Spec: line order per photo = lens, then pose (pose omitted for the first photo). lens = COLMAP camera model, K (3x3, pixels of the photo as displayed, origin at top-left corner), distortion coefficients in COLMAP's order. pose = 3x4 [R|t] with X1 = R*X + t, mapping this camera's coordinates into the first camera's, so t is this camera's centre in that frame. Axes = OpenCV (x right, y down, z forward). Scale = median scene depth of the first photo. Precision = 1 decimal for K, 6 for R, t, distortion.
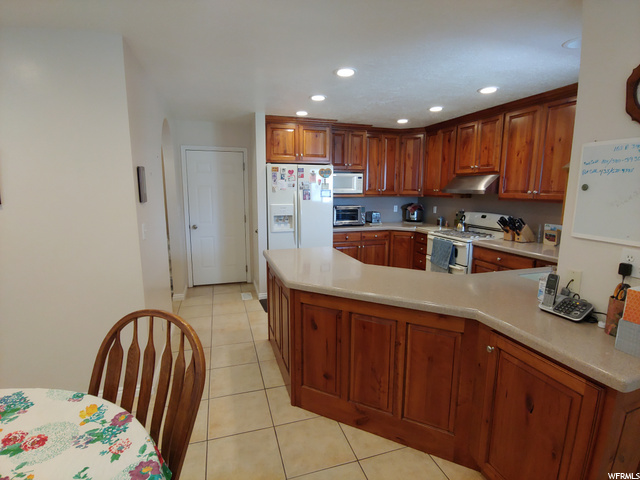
lens RADIAL K [[317.0, 0, 318.3], [0, 317.0, 236.5], [0, 0, 1]] dist [0.000043, -0.019515]
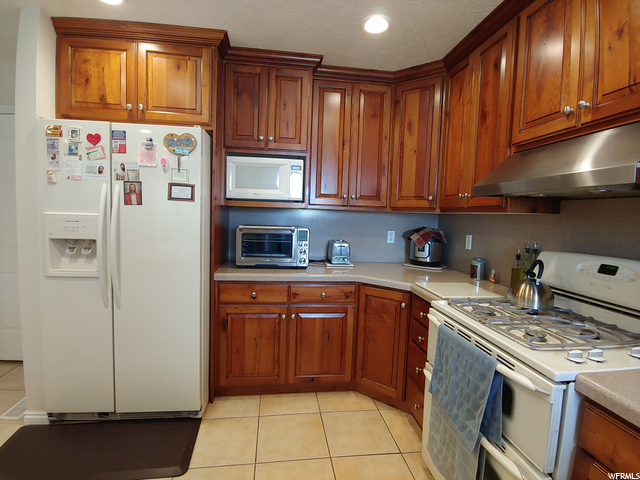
lens RADIAL K [[317.0, 0, 318.3], [0, 317.0, 236.5], [0, 0, 1]] dist [0.000043, -0.019515]
pose [[0.984501, 0.042171, -0.170236, 0.284055], [-0.056687, 0.995074, -0.081331, -0.052845], [0.165967, 0.089720, 0.982041, 0.628113]]
